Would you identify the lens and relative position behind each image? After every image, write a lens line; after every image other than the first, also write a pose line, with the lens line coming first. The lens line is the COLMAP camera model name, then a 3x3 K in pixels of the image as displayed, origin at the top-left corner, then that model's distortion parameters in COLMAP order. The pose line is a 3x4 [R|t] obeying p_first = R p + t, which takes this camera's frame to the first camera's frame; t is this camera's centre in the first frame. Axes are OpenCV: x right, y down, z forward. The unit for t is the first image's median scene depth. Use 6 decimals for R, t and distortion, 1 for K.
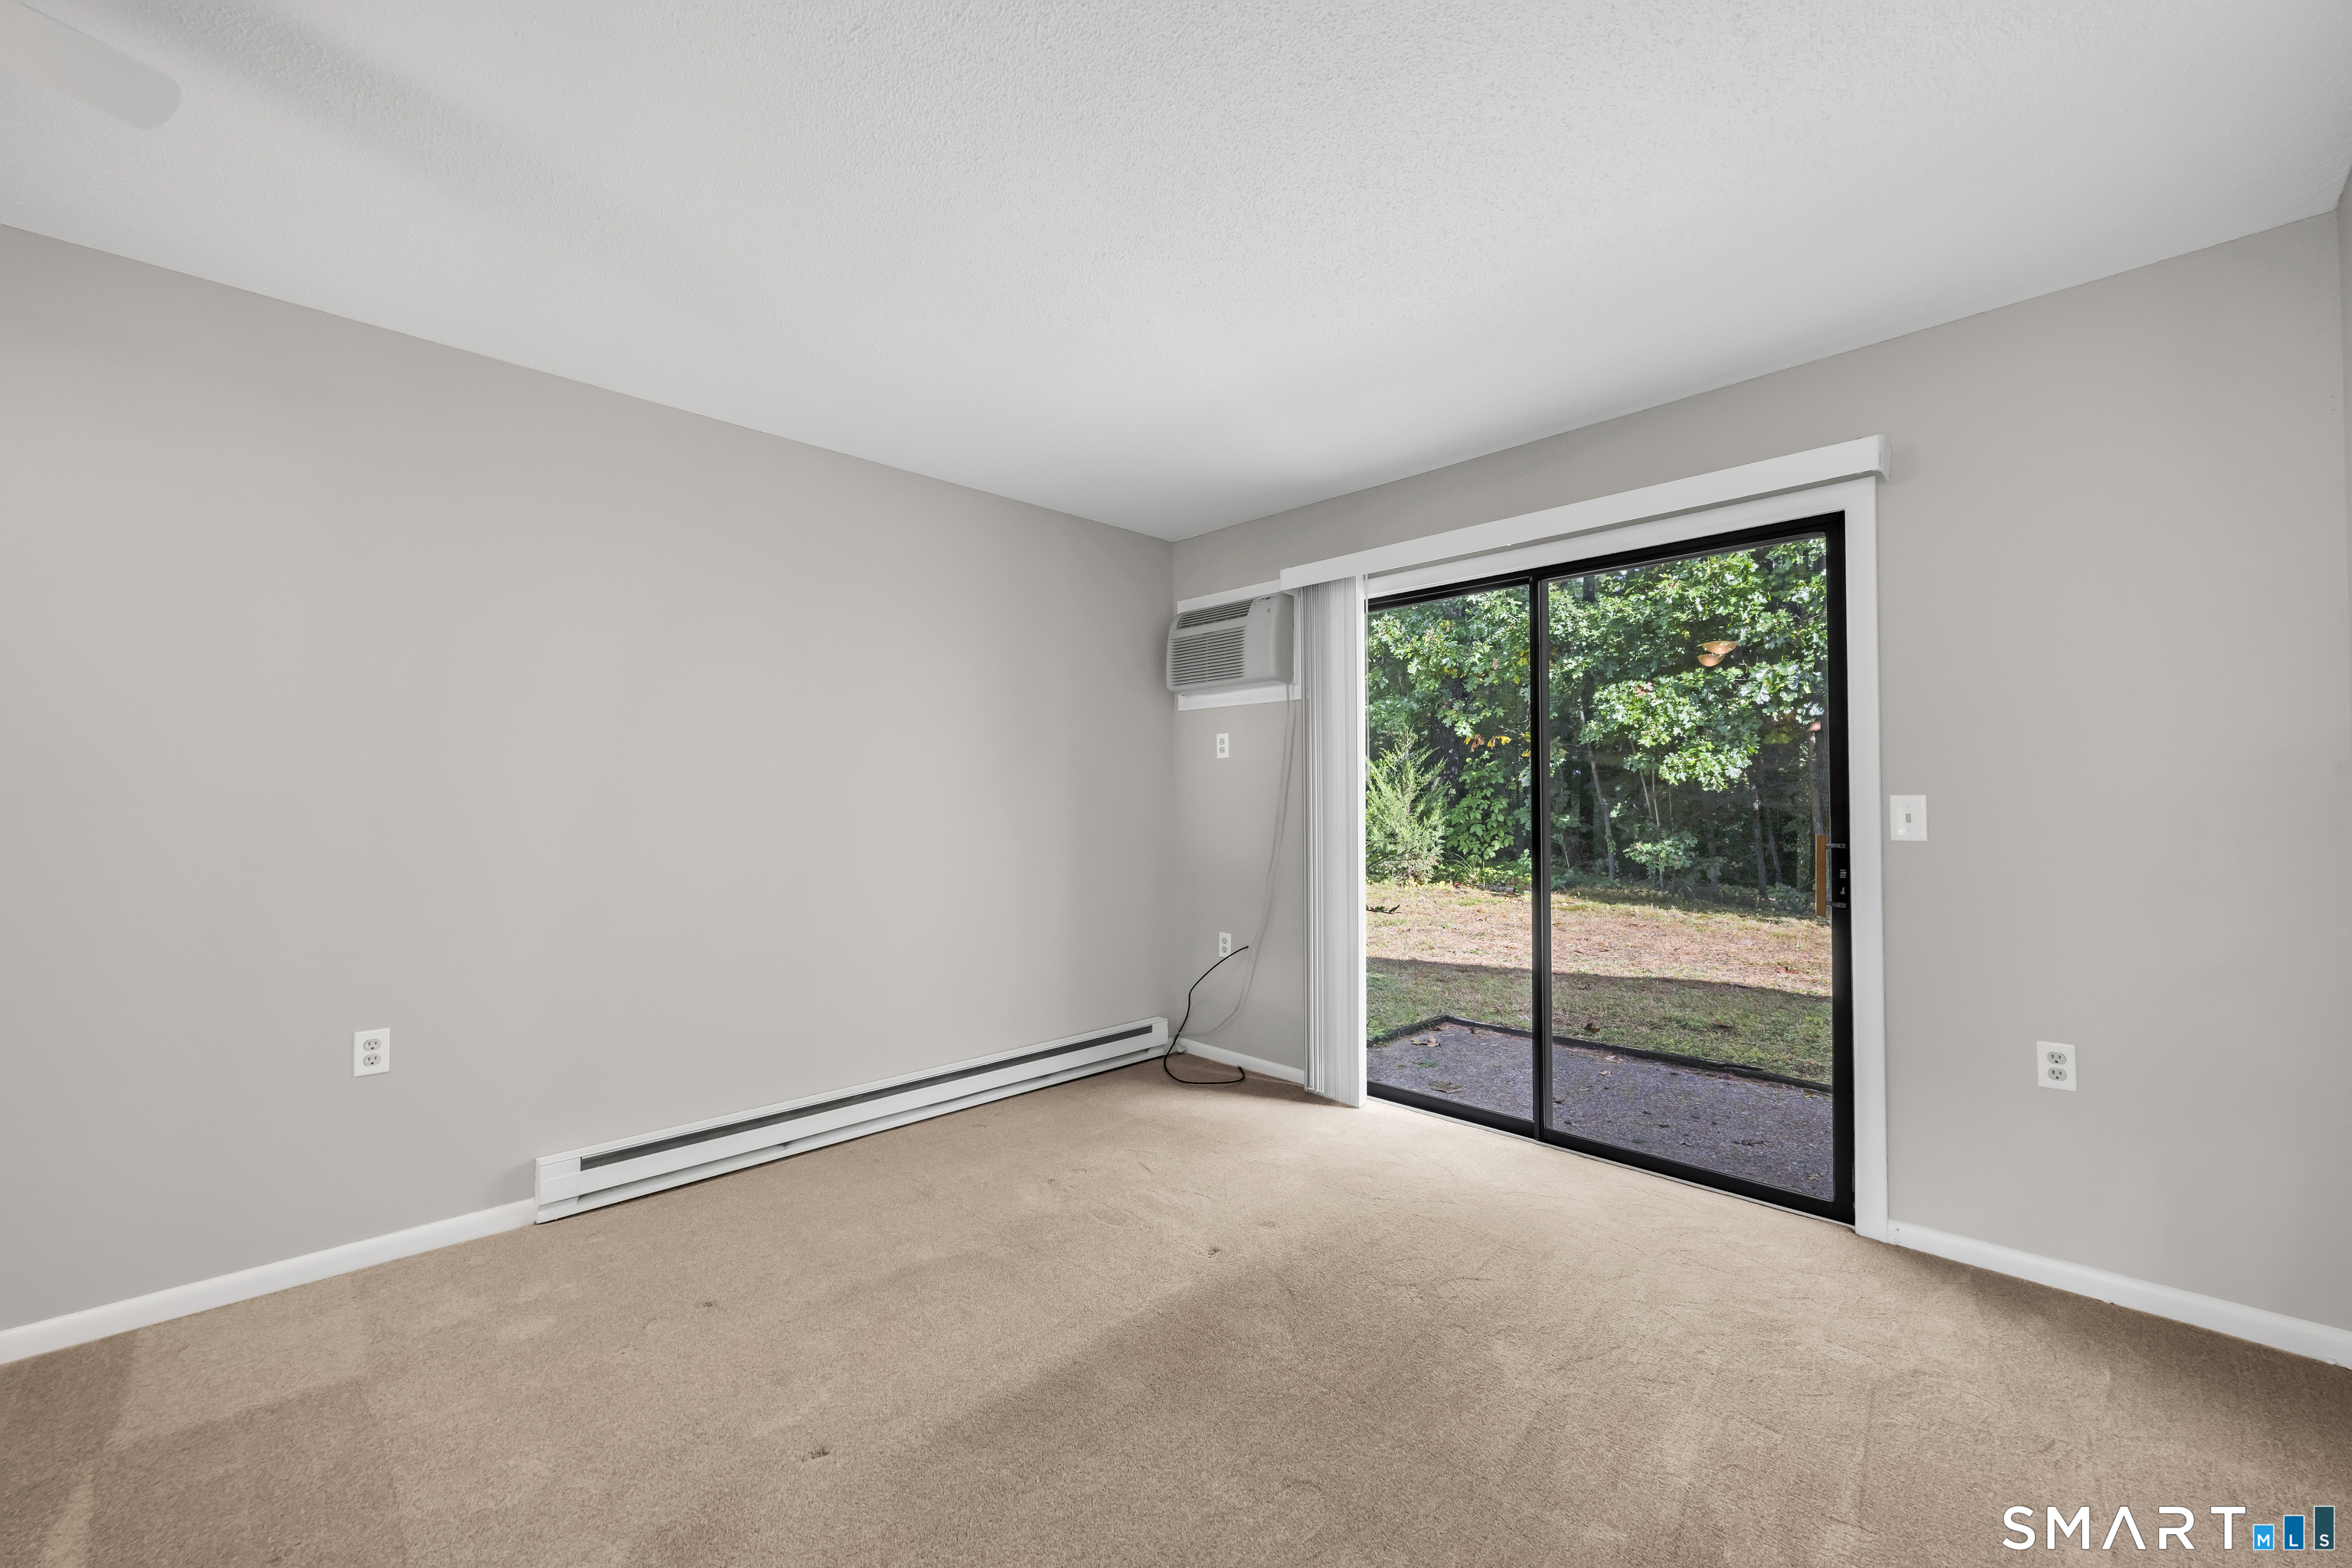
lens RADIAL K [[930.3, 0, 1182.3], [0, 930.3, 788.7], [0, 0, 1]] dist [-0.002091, -0.000330]
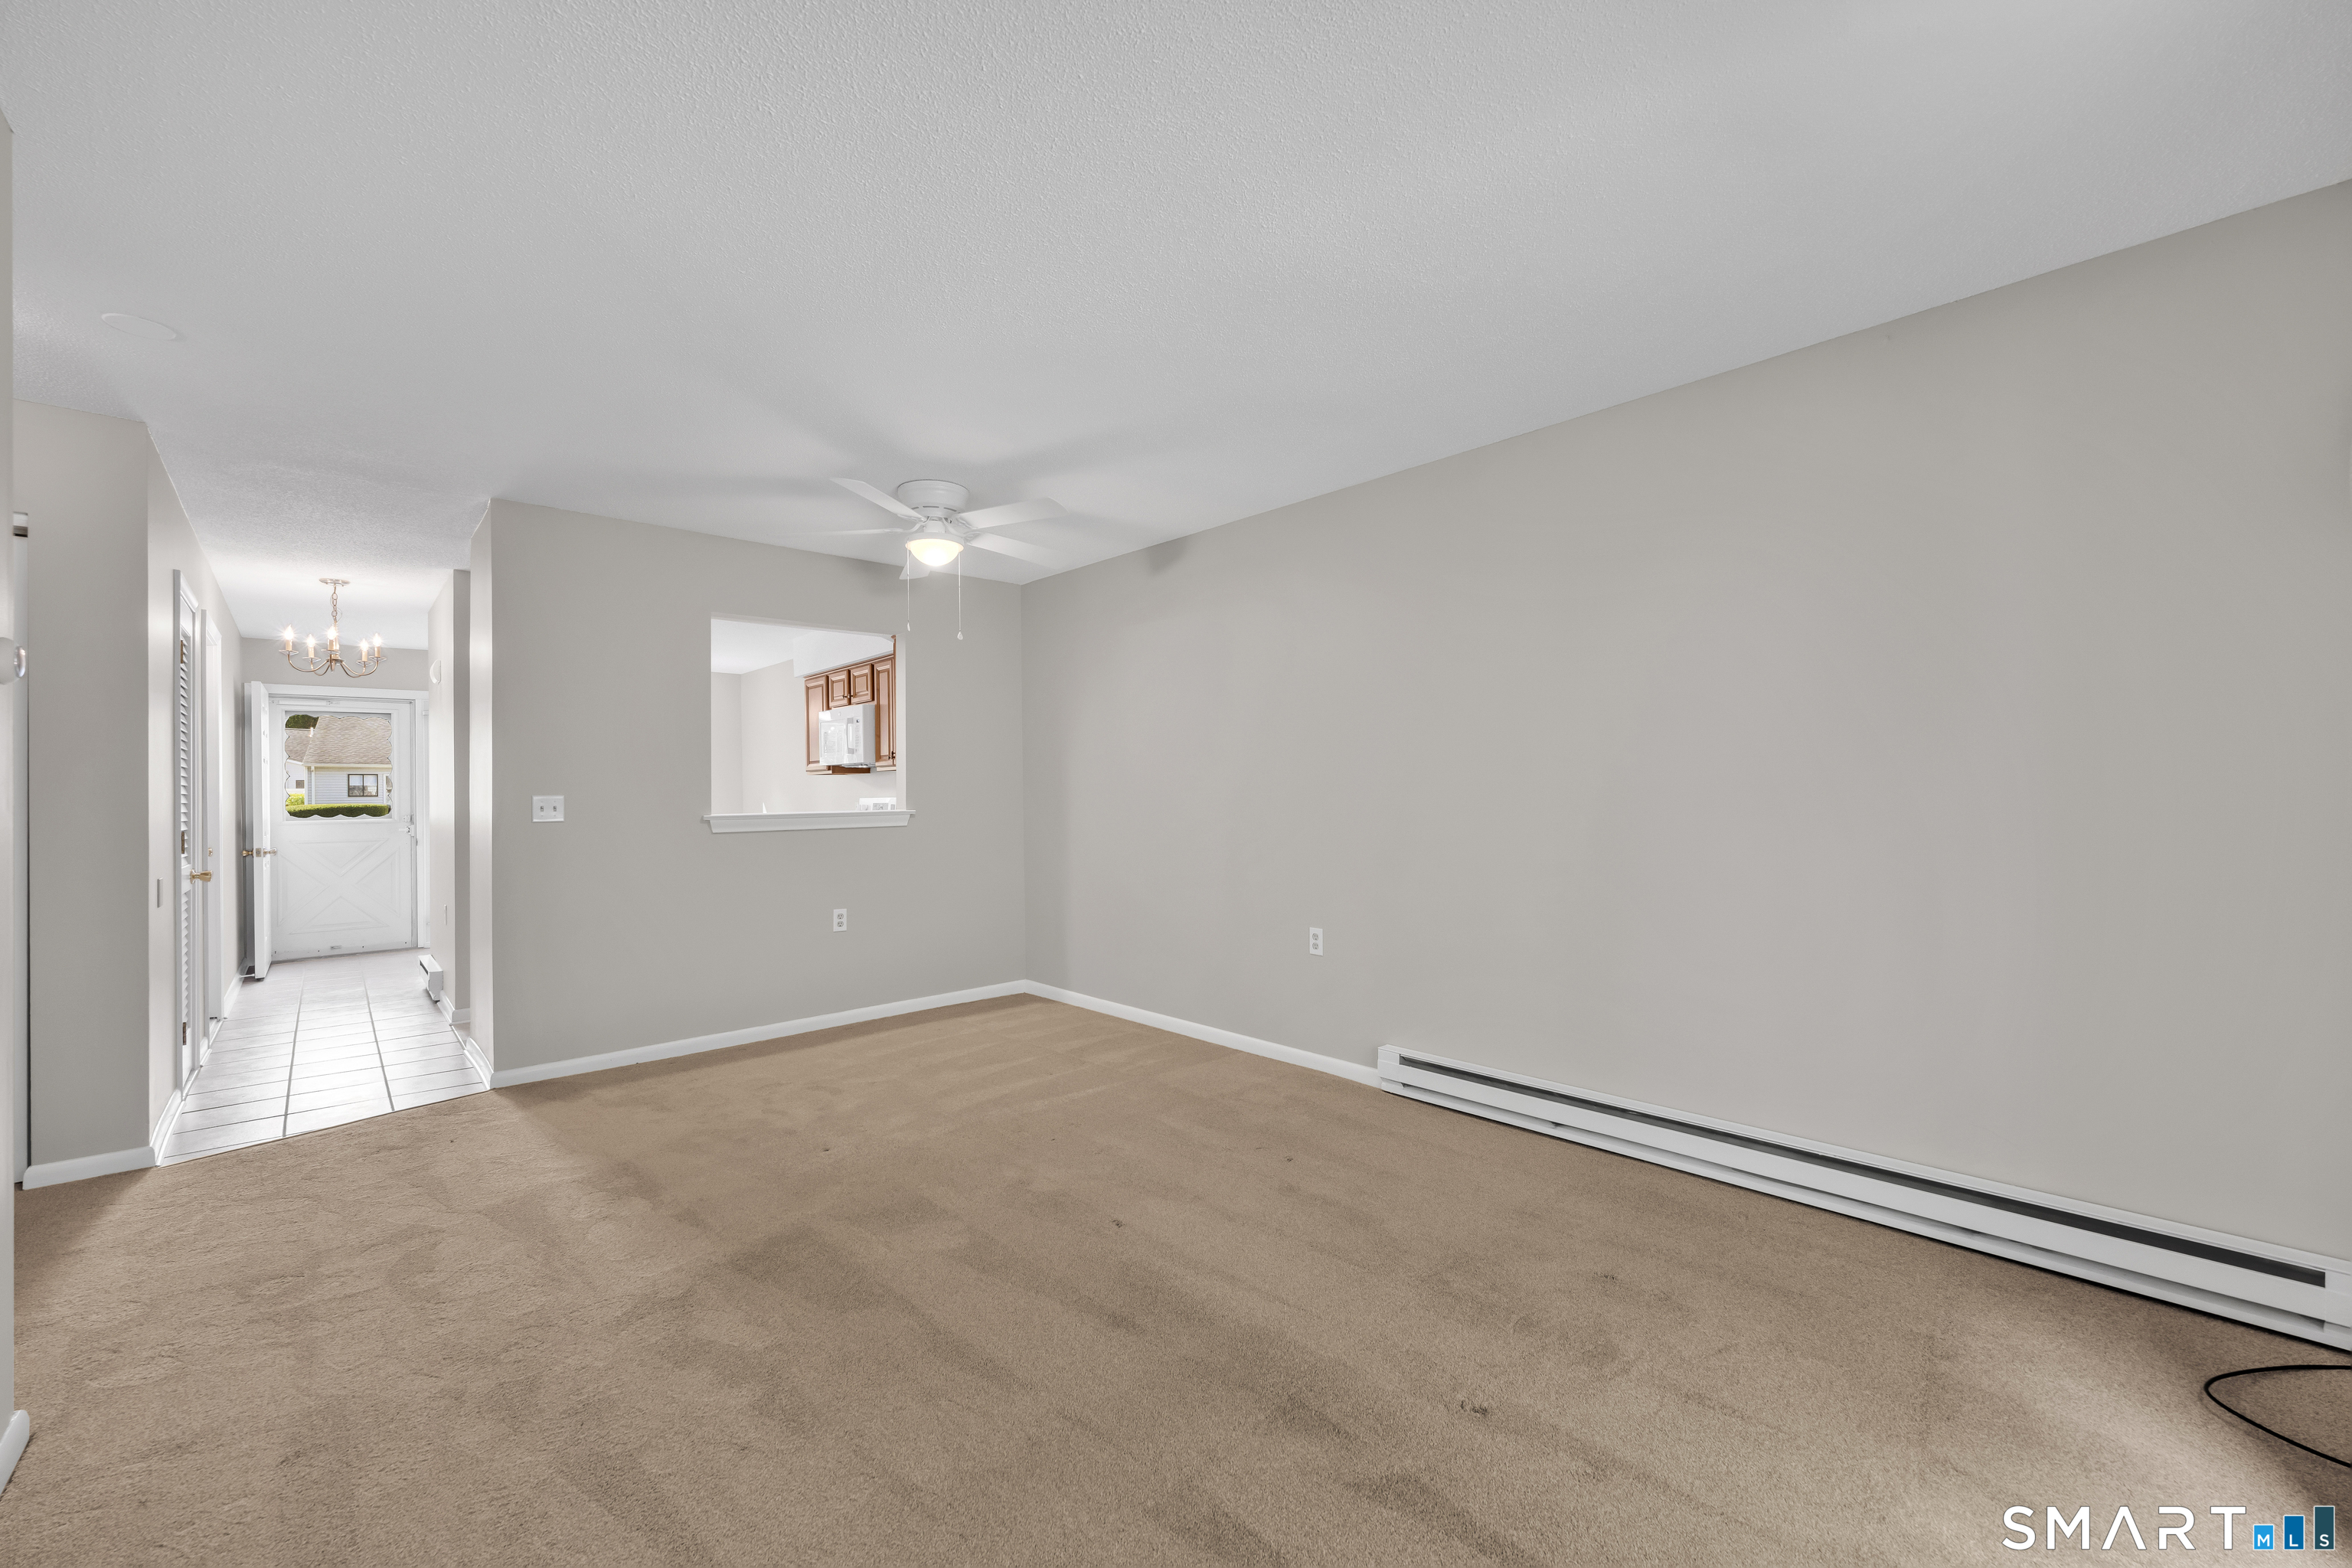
lens RADIAL K [[930.3, 0, 1182.3], [0, 930.3, 788.7], [0, 0, 1]] dist [-0.002091, -0.000330]
pose [[-0.039349, -0.003551, -0.999219, 0.699902], [0.022301, 0.999741, -0.004431, 0.013588], [0.998977, -0.022458, -0.039259, 0.743247]]
